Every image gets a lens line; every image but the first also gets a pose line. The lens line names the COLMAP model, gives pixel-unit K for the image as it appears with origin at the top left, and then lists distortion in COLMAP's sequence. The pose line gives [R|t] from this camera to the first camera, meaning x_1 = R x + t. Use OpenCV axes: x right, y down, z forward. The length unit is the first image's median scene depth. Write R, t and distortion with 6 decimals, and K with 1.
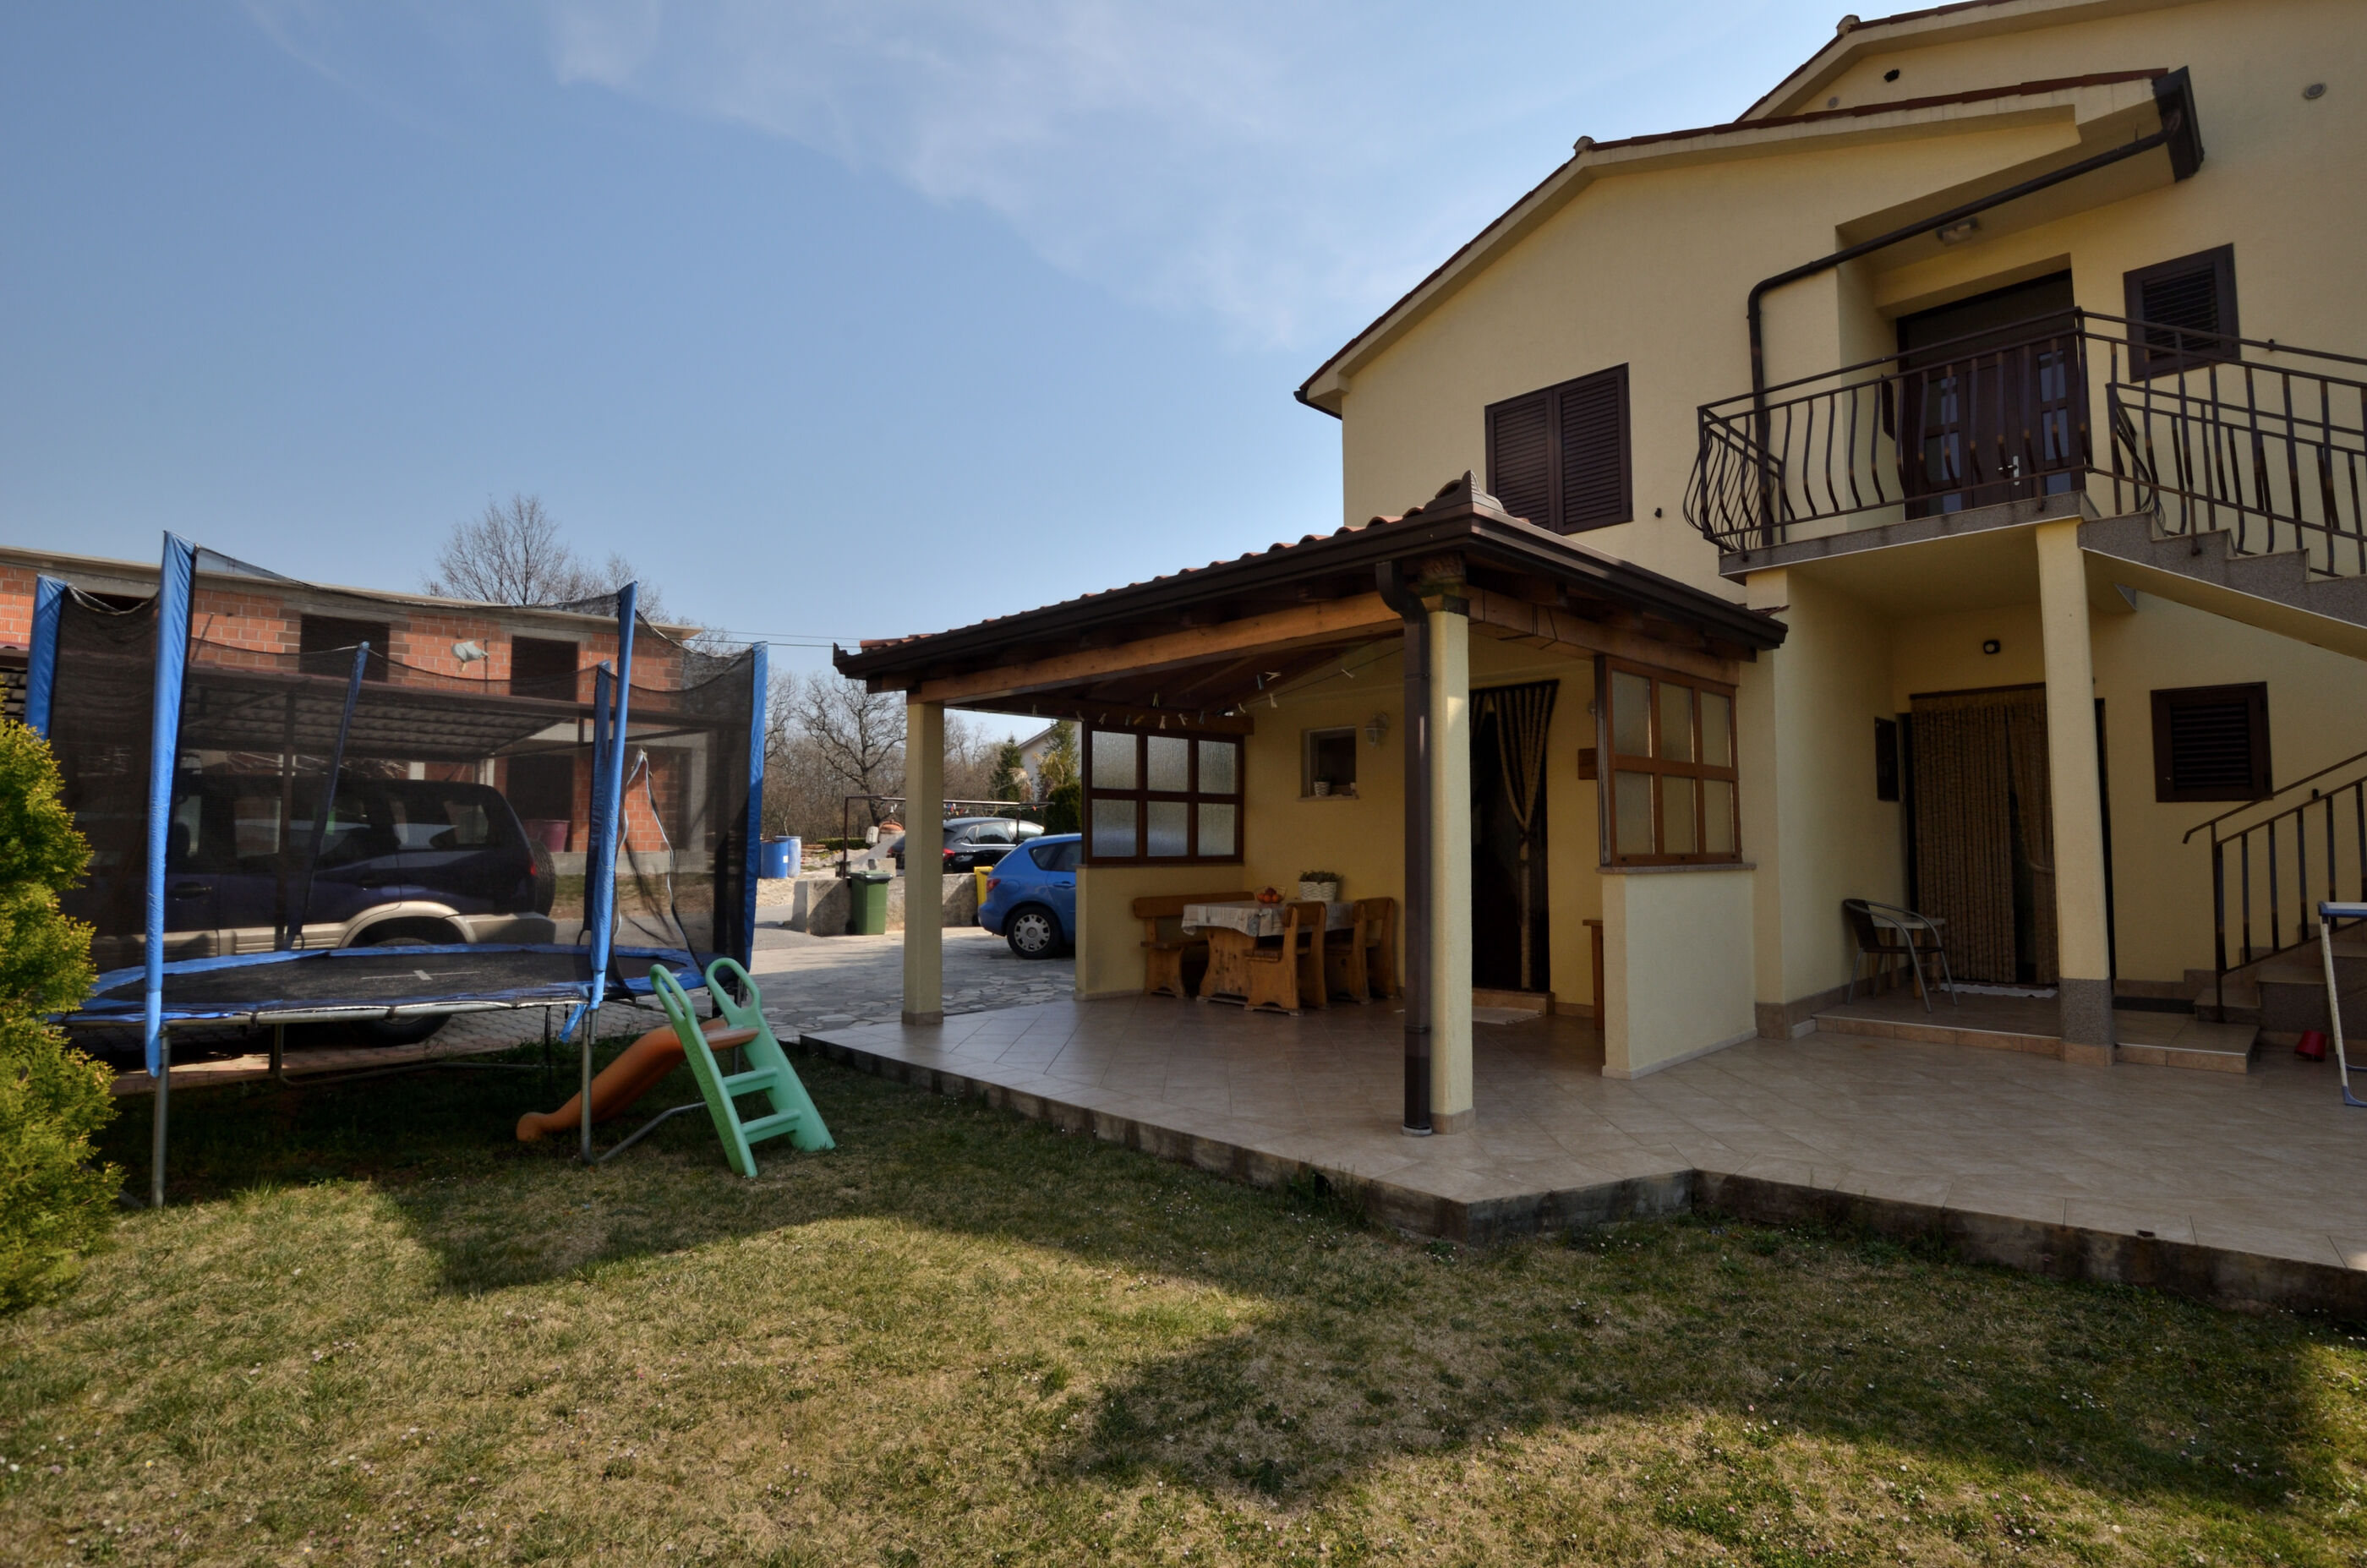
lens RADIAL K [[1133.1, 0, 1196.4], [0, 1133.1, 783.9], [0, 0, 1]] dist [-0.024903, -0.000190]
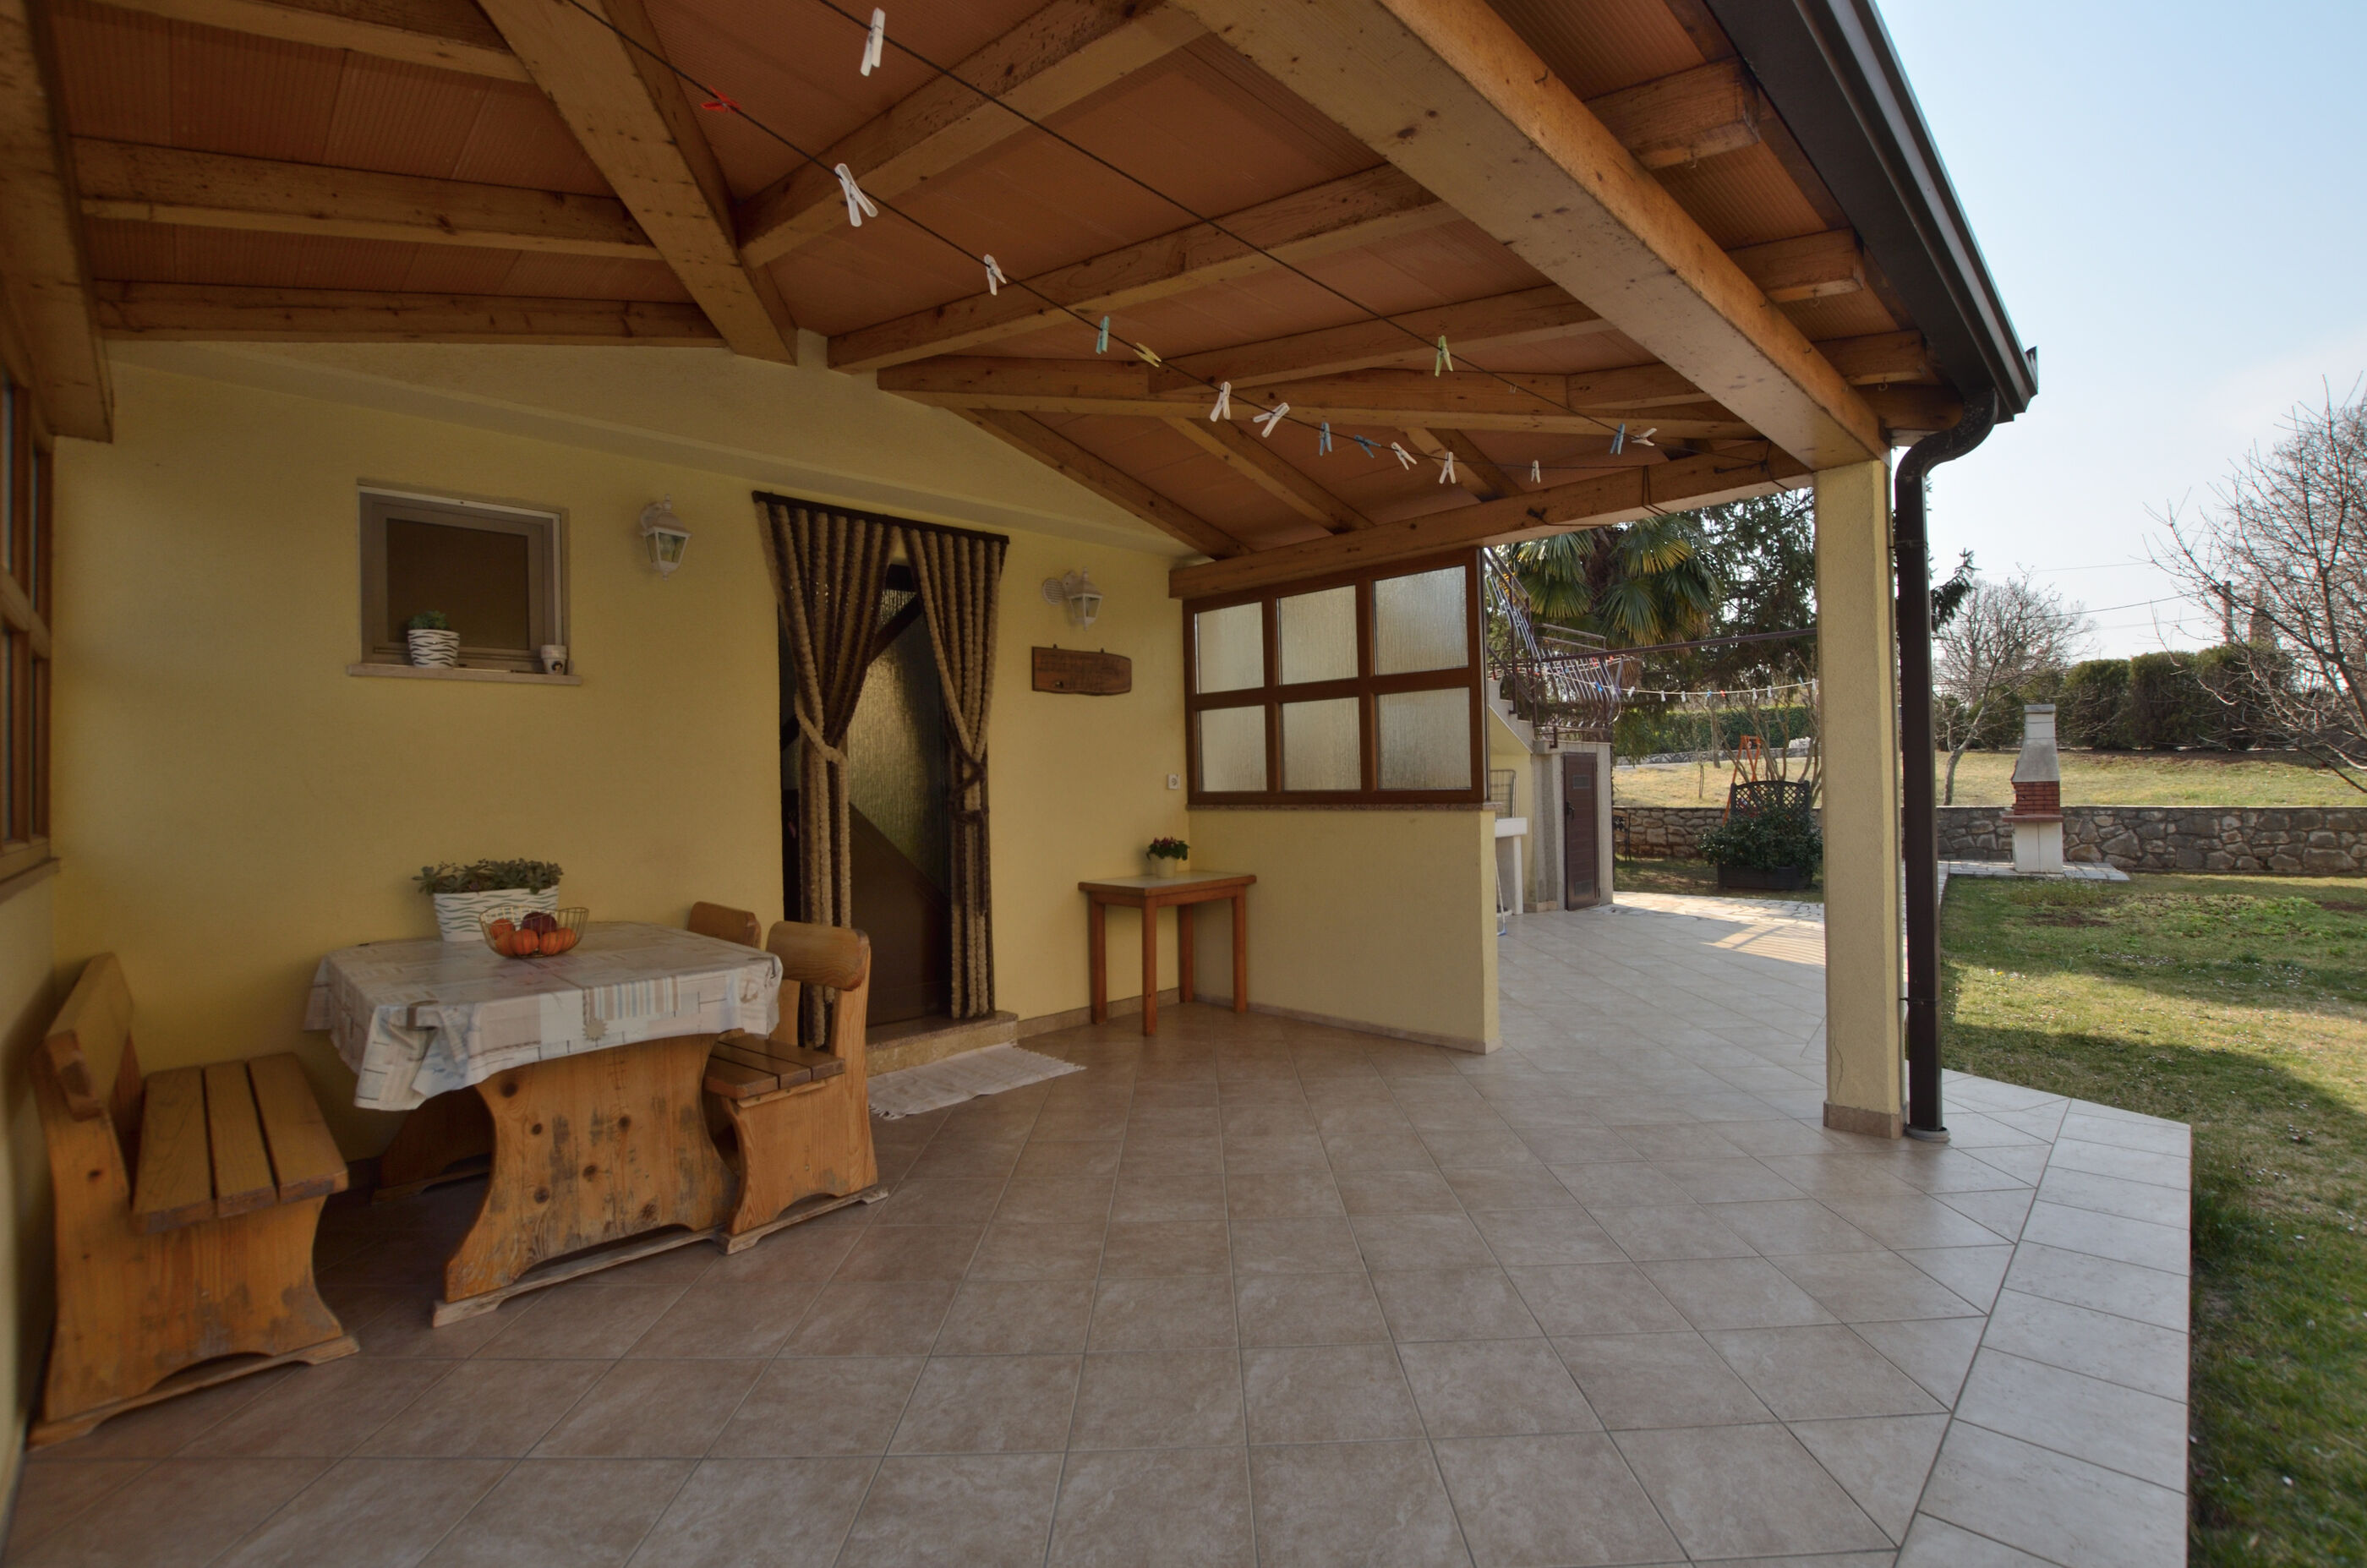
lens RADIAL K [[1044.0, 0, 1194.3], [0, 1044.0, 779.5], [0, 0, 1]] dist [-0.032488, 0.004230]
pose [[-0.009710, 0.006547, 0.999931, -0.265297], [-0.034599, 0.999378, -0.006879, 0.046272], [-0.999354, -0.034663, -0.009477, 0.814683]]
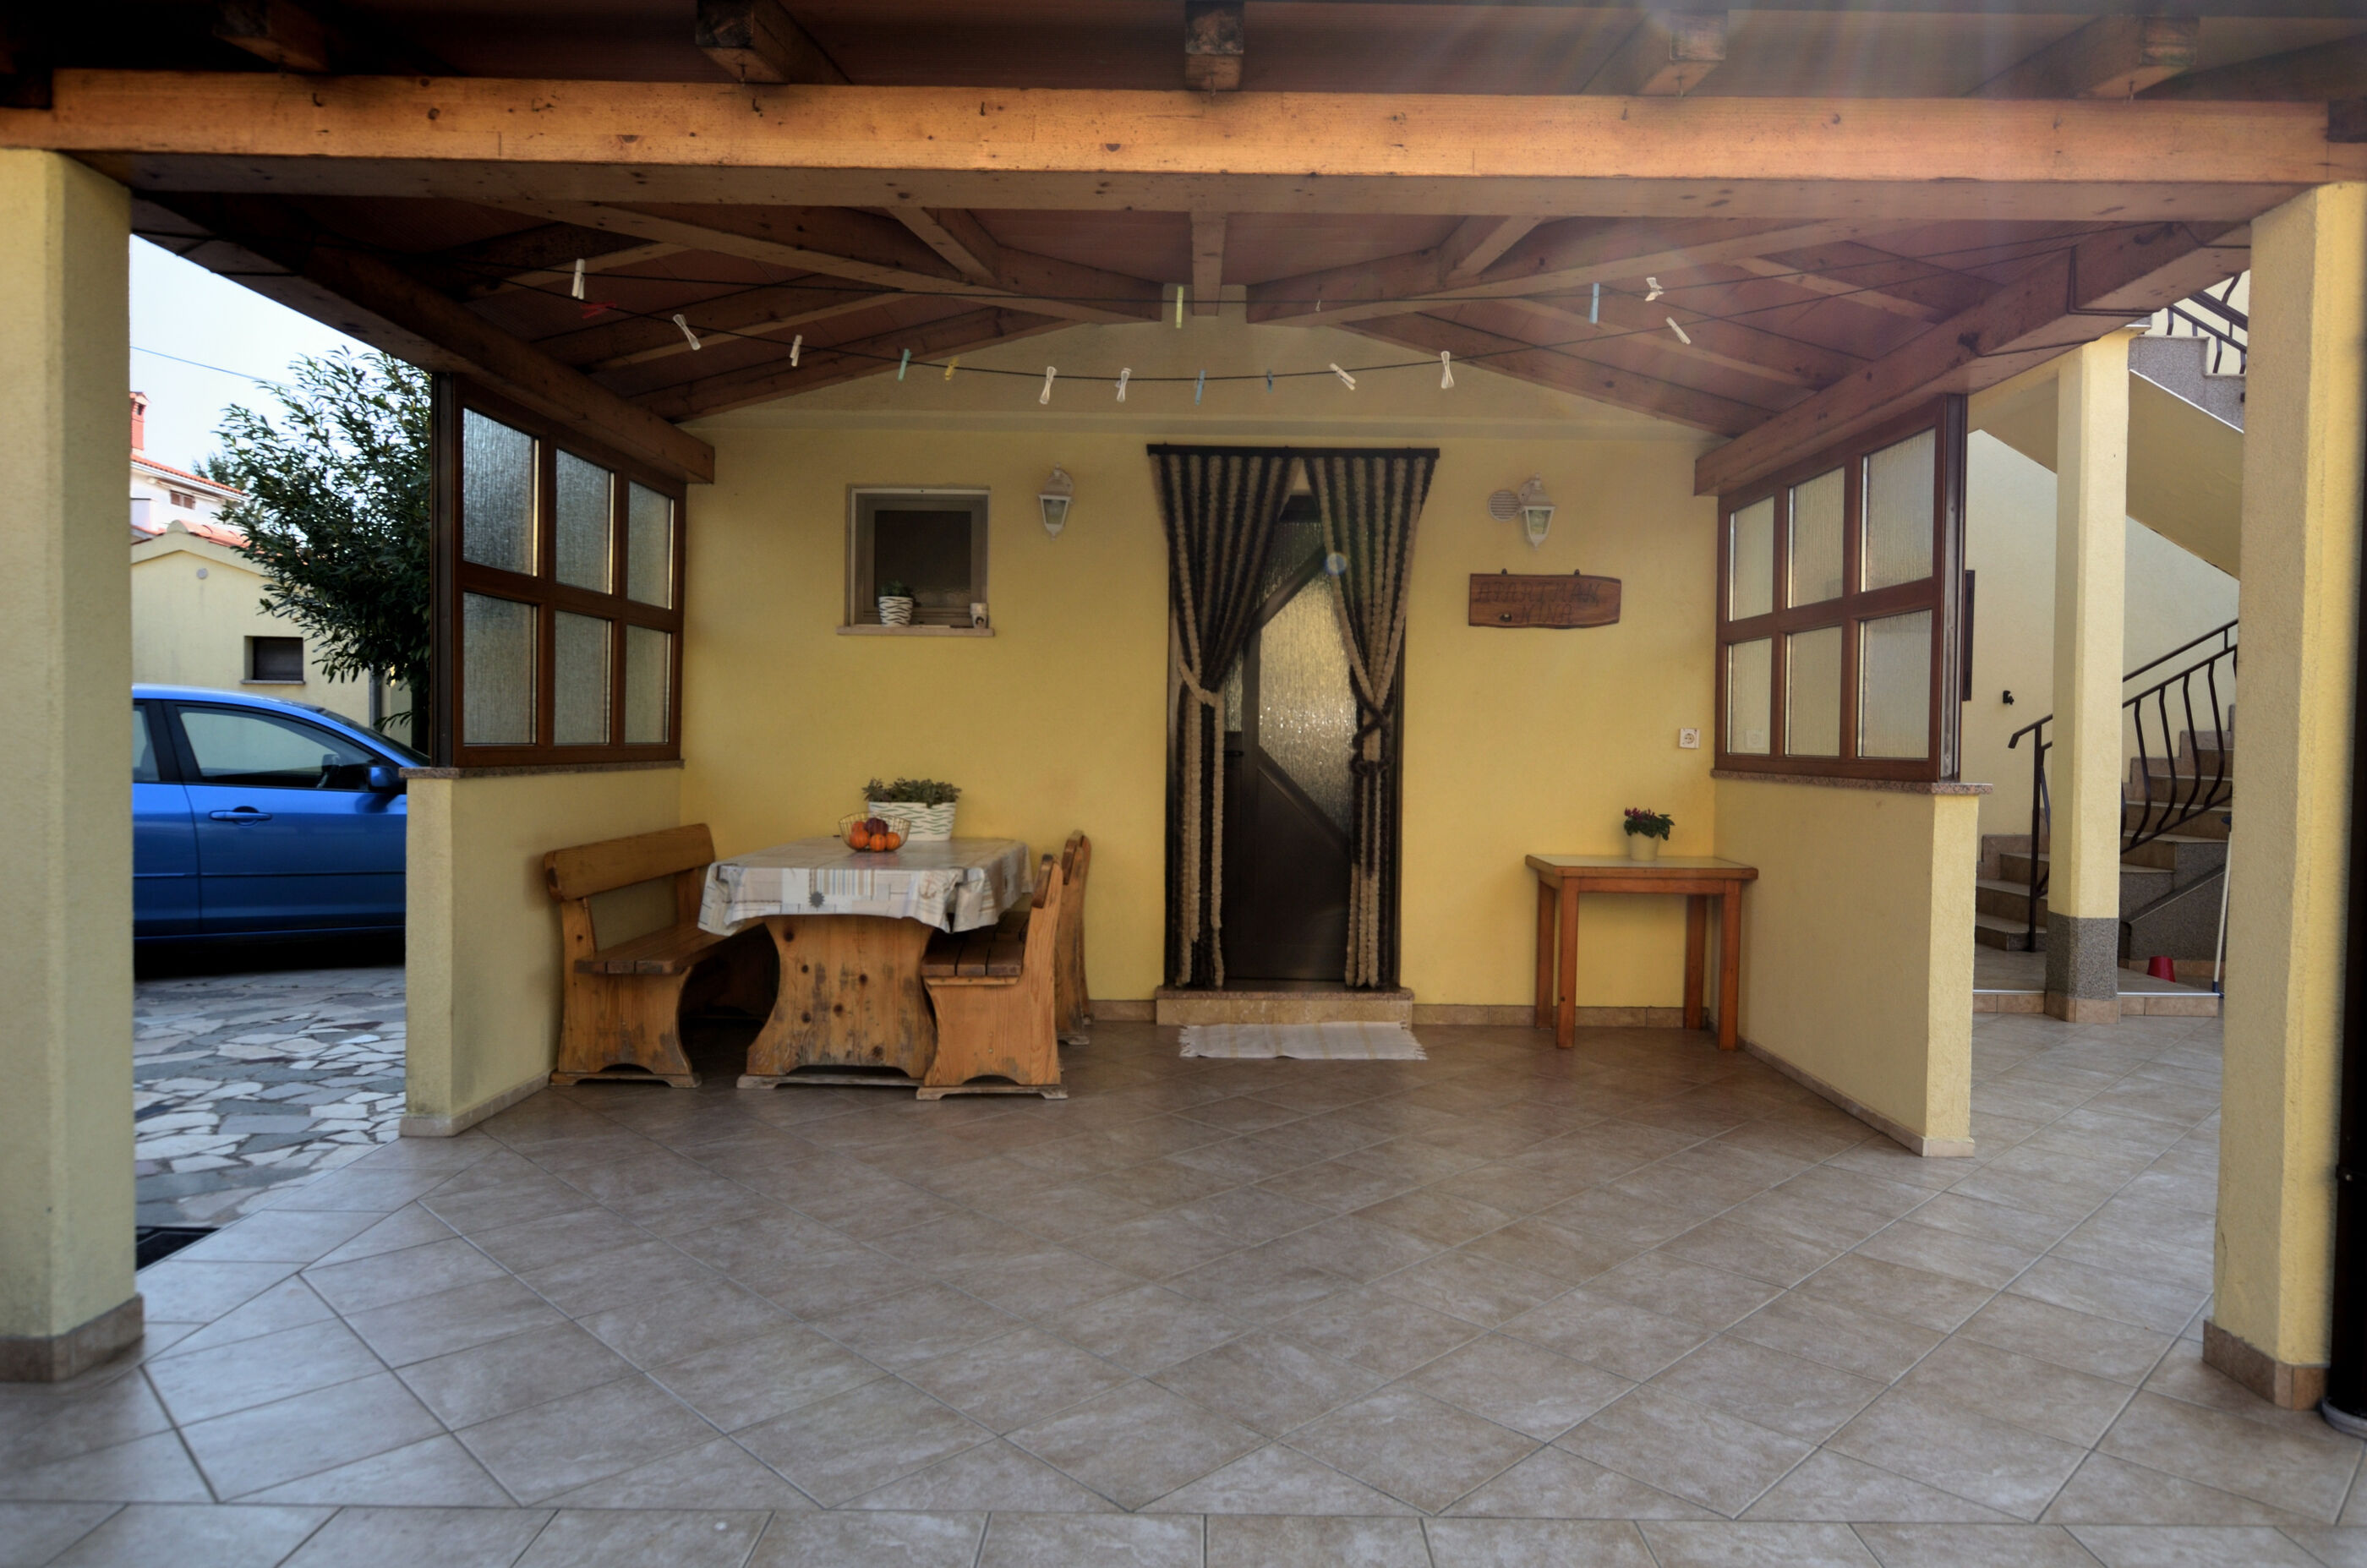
lens RADIAL K [[1422.1, 0, 1196.9], [0, 1422.1, 768.3], [0, 0, 1]] dist [-0.019716, 0.004217]
pose [[0.707076, -0.003254, 0.707130, -0.255258], [-0.056482, 0.996534, 0.061064, 0.029891], [-0.704878, -0.083117, 0.704442, 0.514637]]
